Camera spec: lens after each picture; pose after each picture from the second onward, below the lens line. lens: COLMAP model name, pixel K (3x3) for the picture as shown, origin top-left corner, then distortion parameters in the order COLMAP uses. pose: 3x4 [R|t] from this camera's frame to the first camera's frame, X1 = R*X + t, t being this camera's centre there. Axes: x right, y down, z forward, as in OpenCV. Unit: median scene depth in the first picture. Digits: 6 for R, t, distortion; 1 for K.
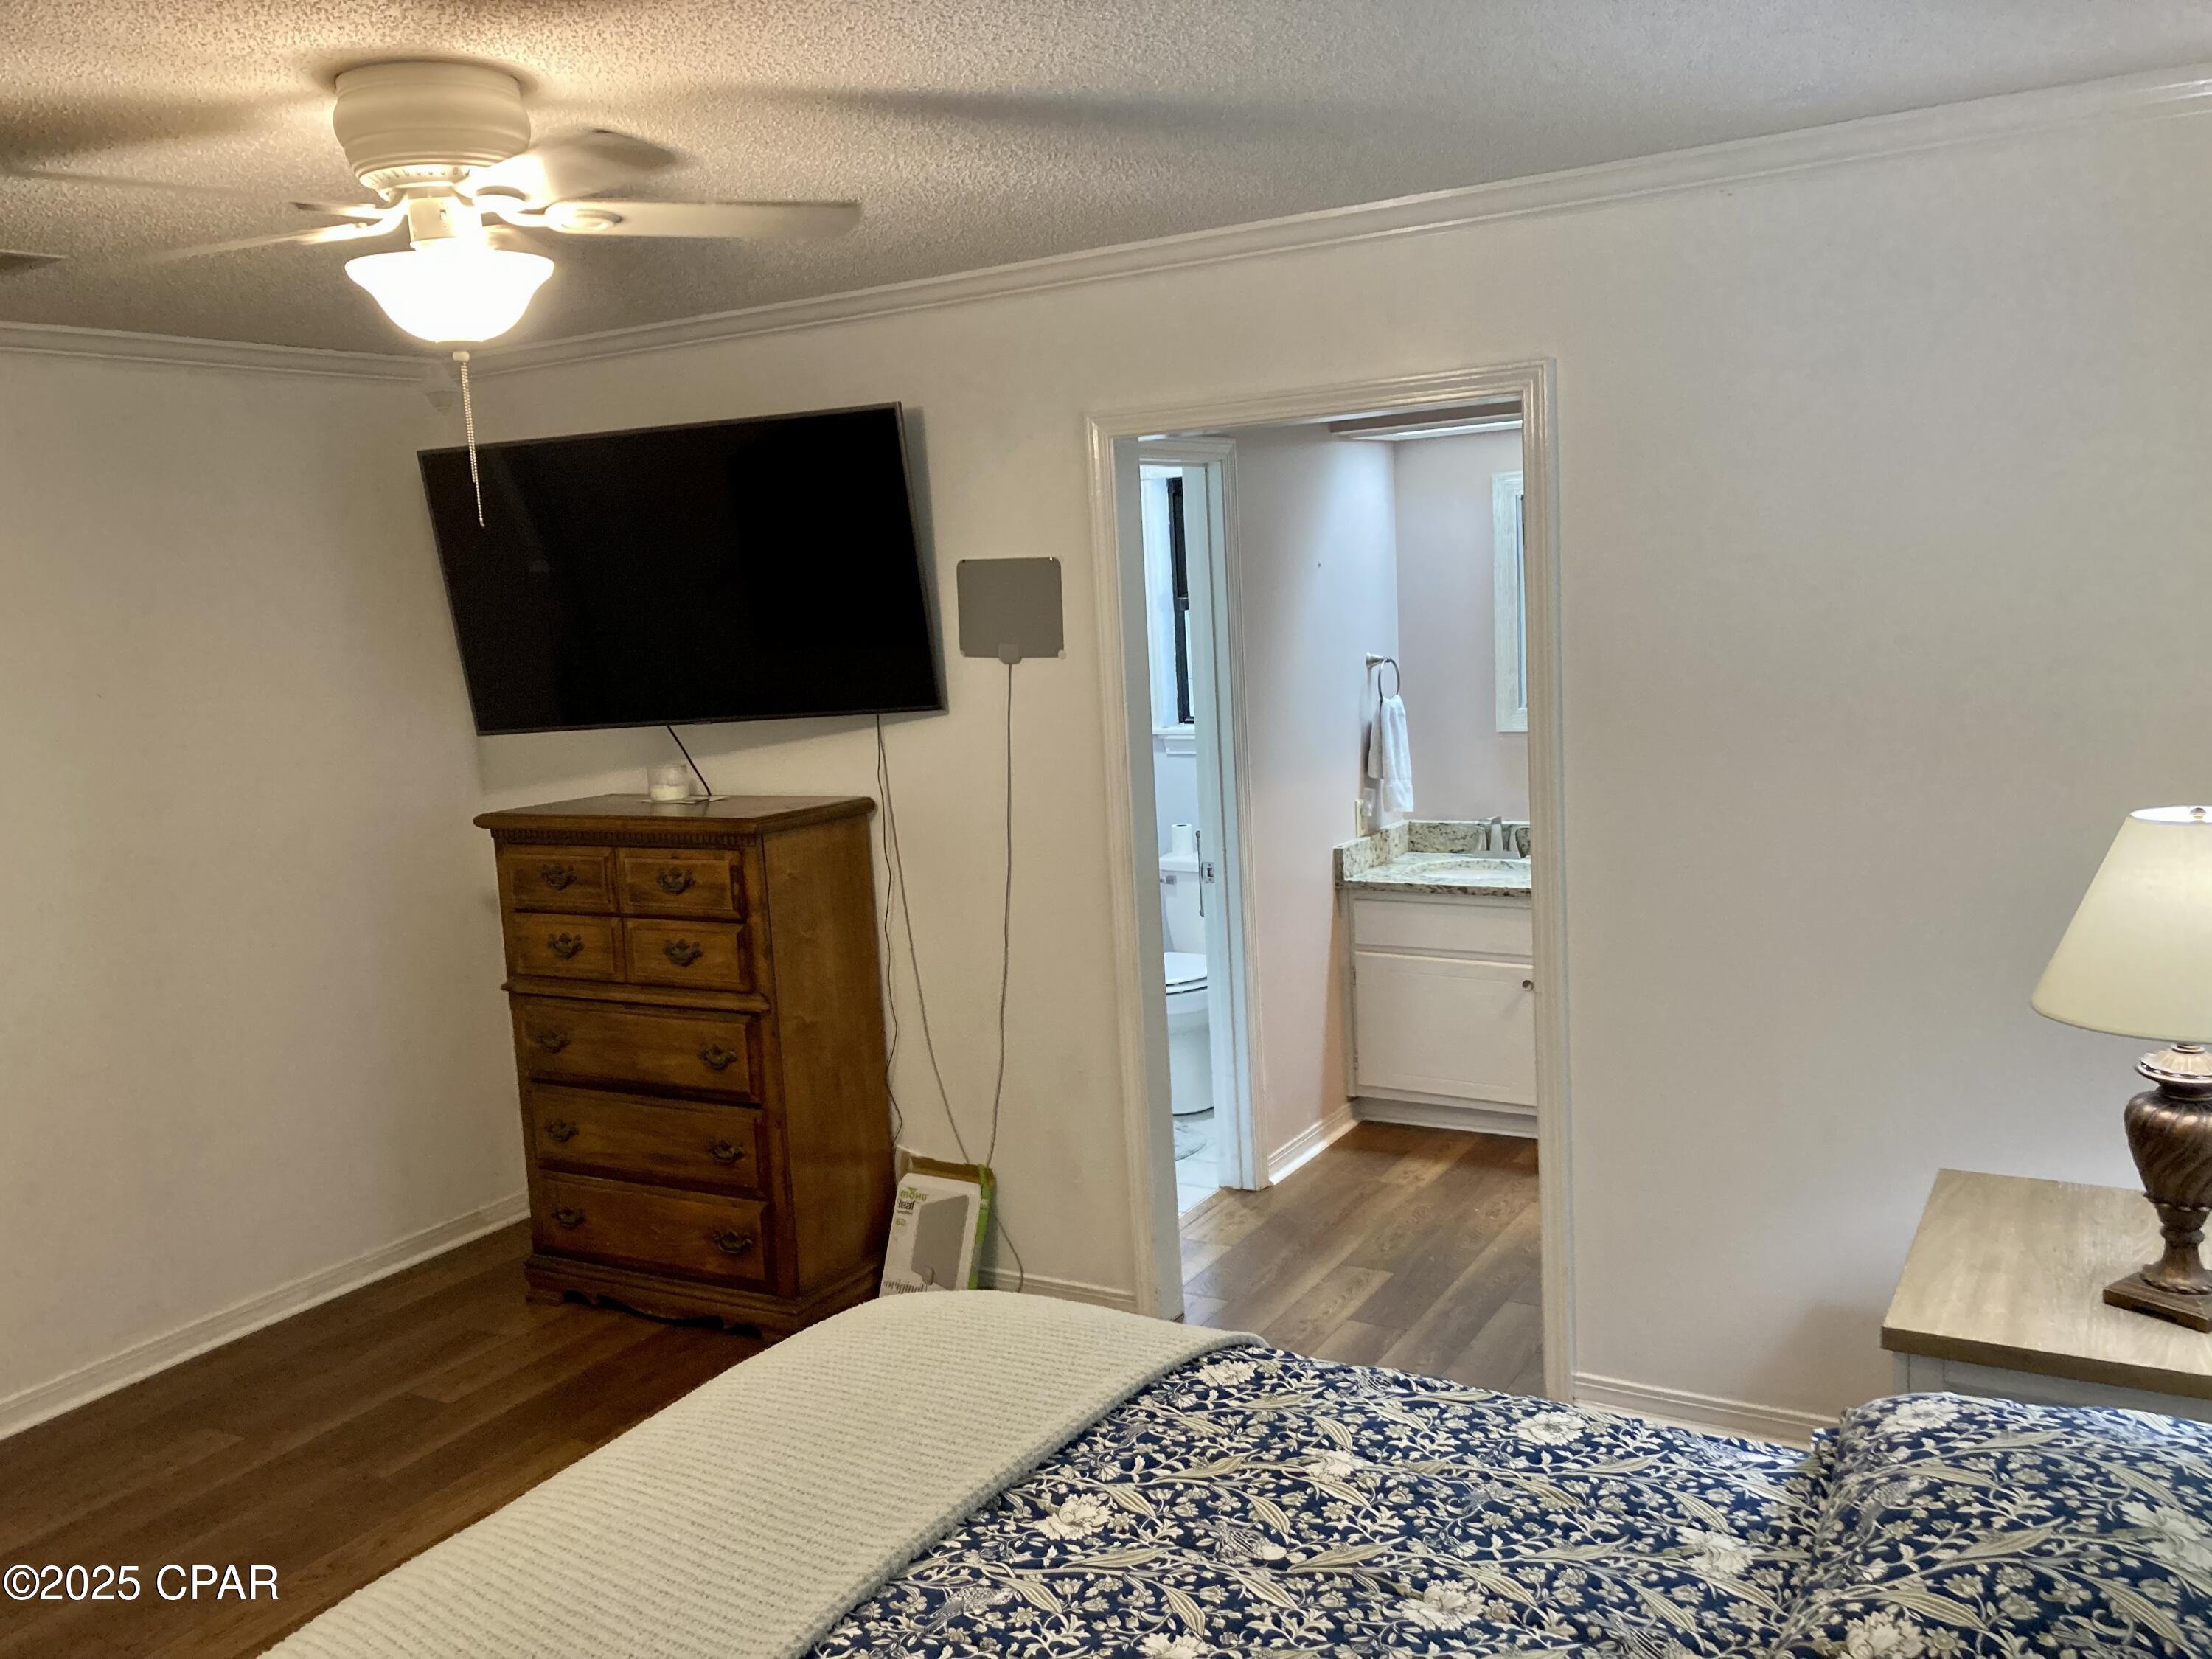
lens RADIAL K [[1829.6, 0, 1104.7], [0, 1829.6, 834.0], [0, 0, 1]] dist [0.044136, -0.042352]
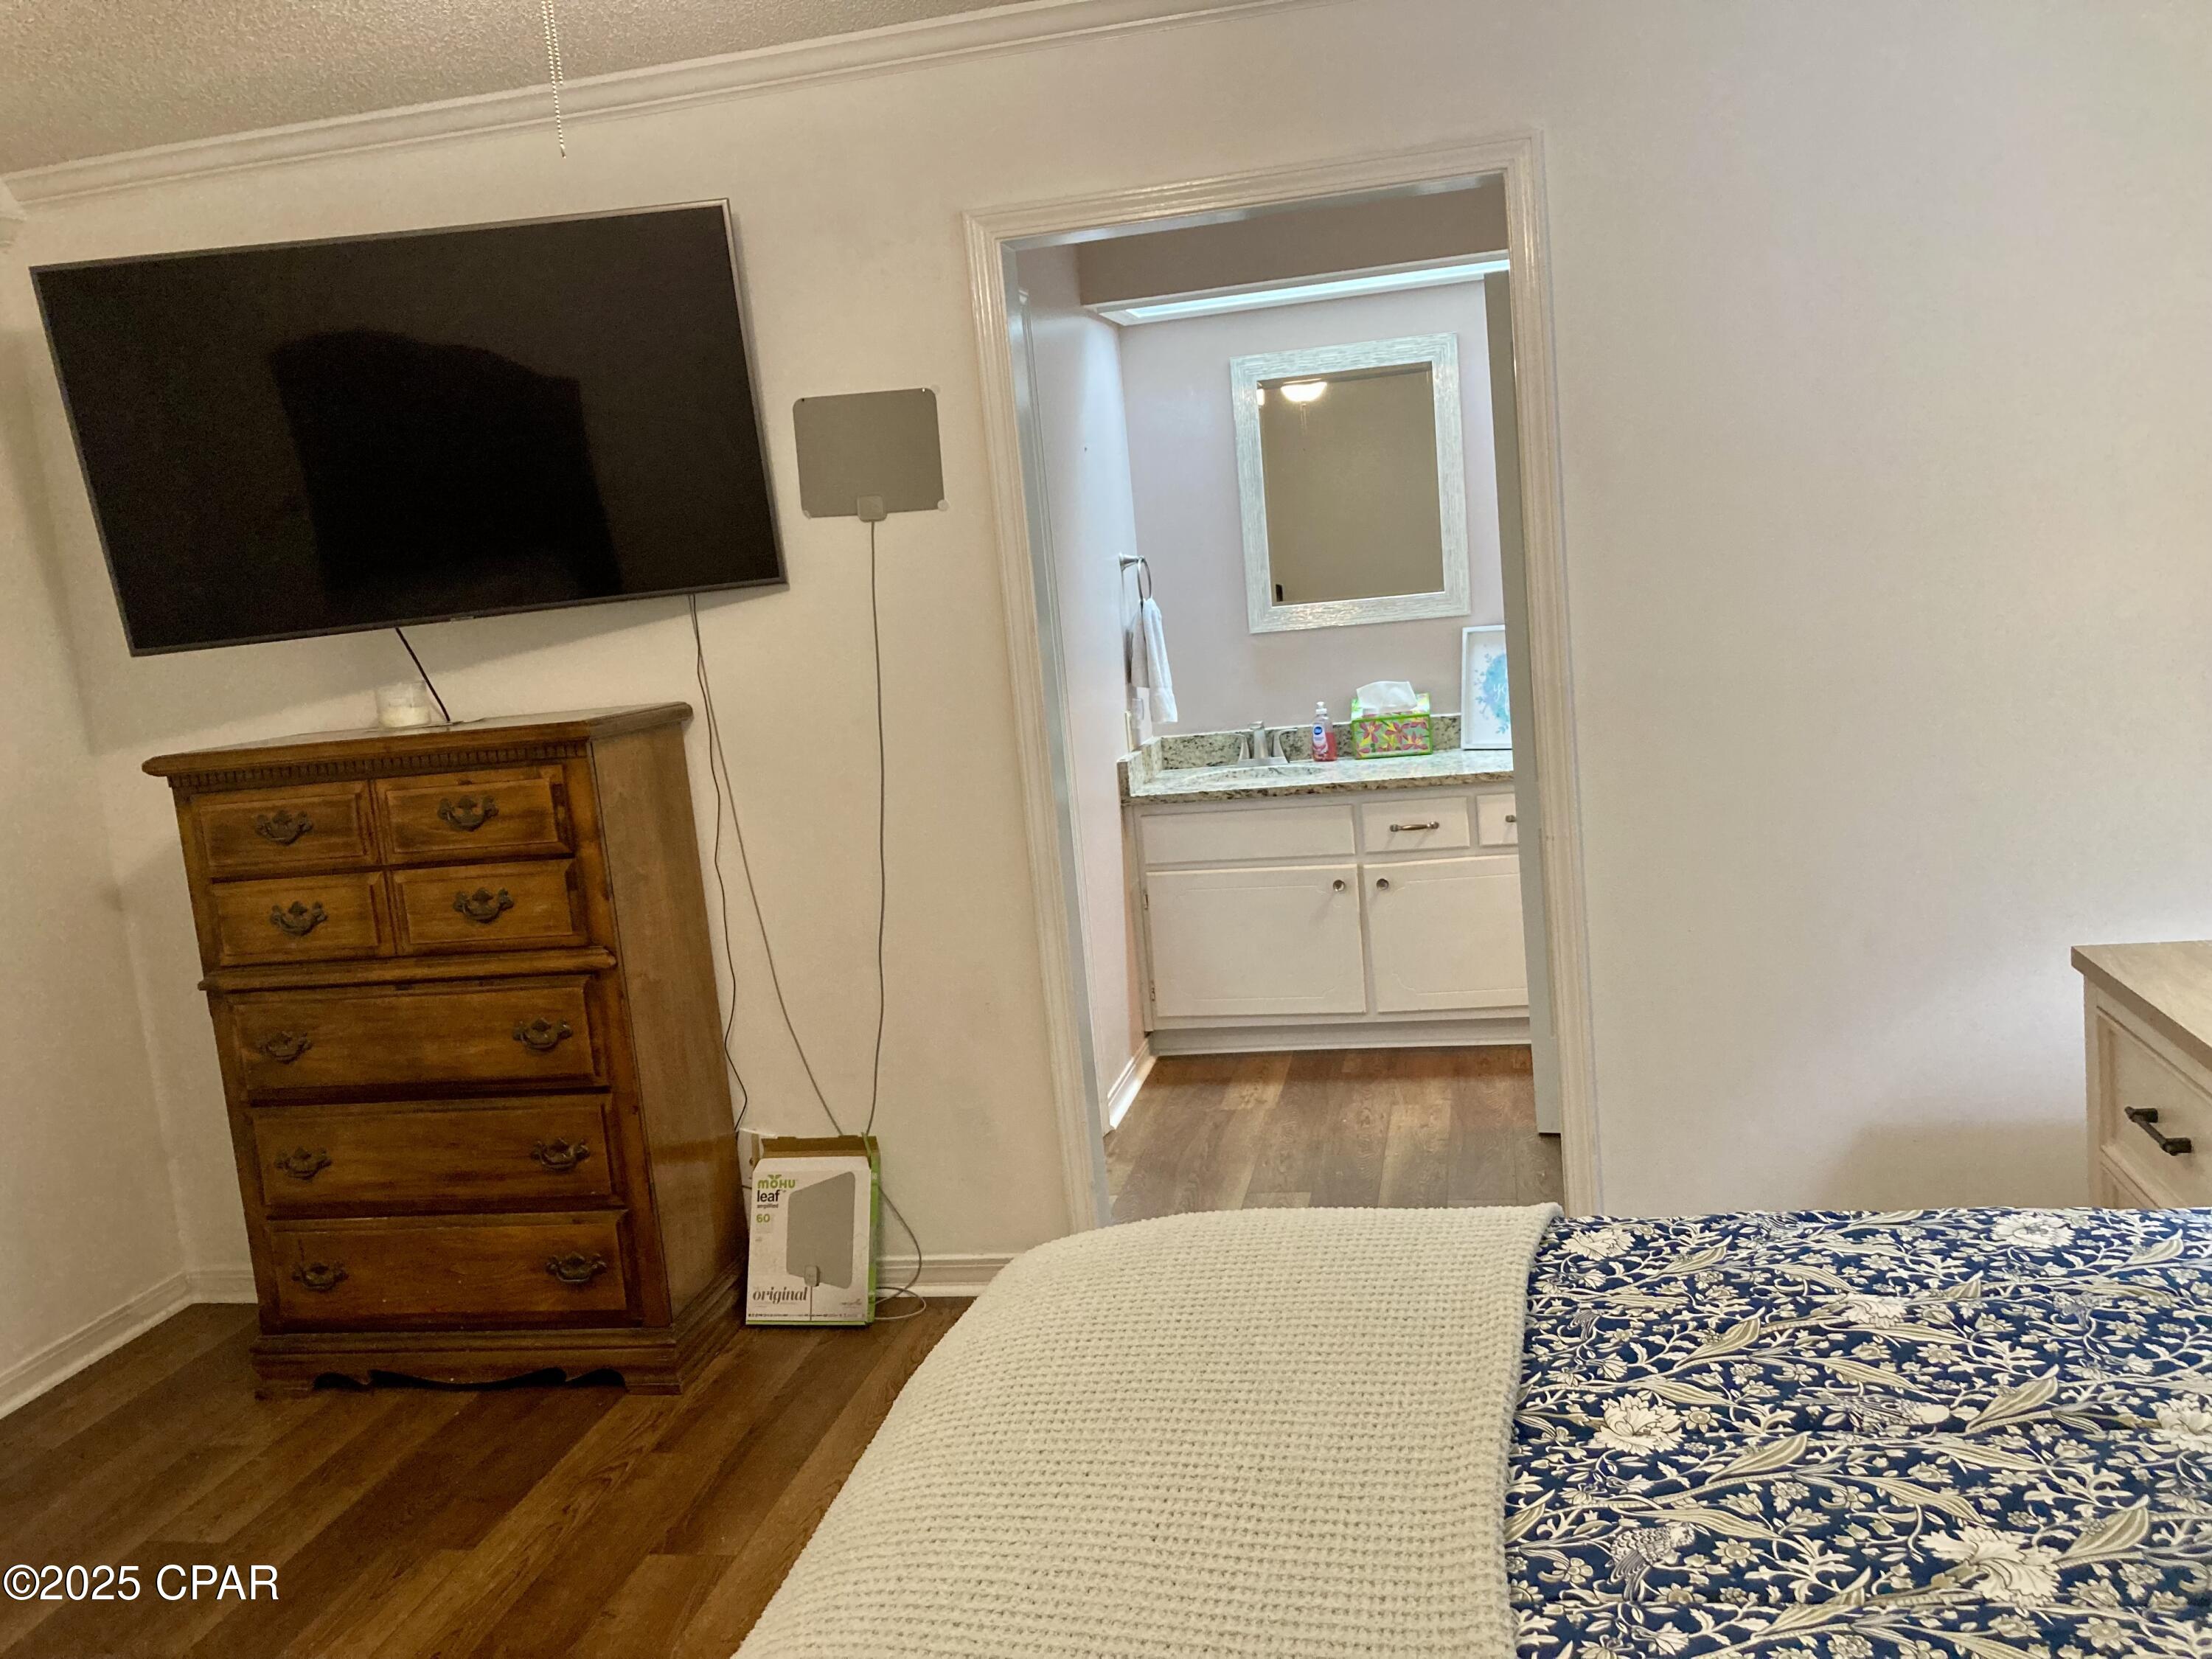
lens RADIAL K [[1829.6, 0, 1120.9], [0, 1829.6, 826.6], [0, 0, 1]] dist [0.044136, -0.042352]
pose [[0.945641, -0.081909, 0.314730, -0.213434], [0.087043, 0.996202, -0.002267, 0.055607], [-0.313349, 0.029539, 0.949179, 0.172535]]
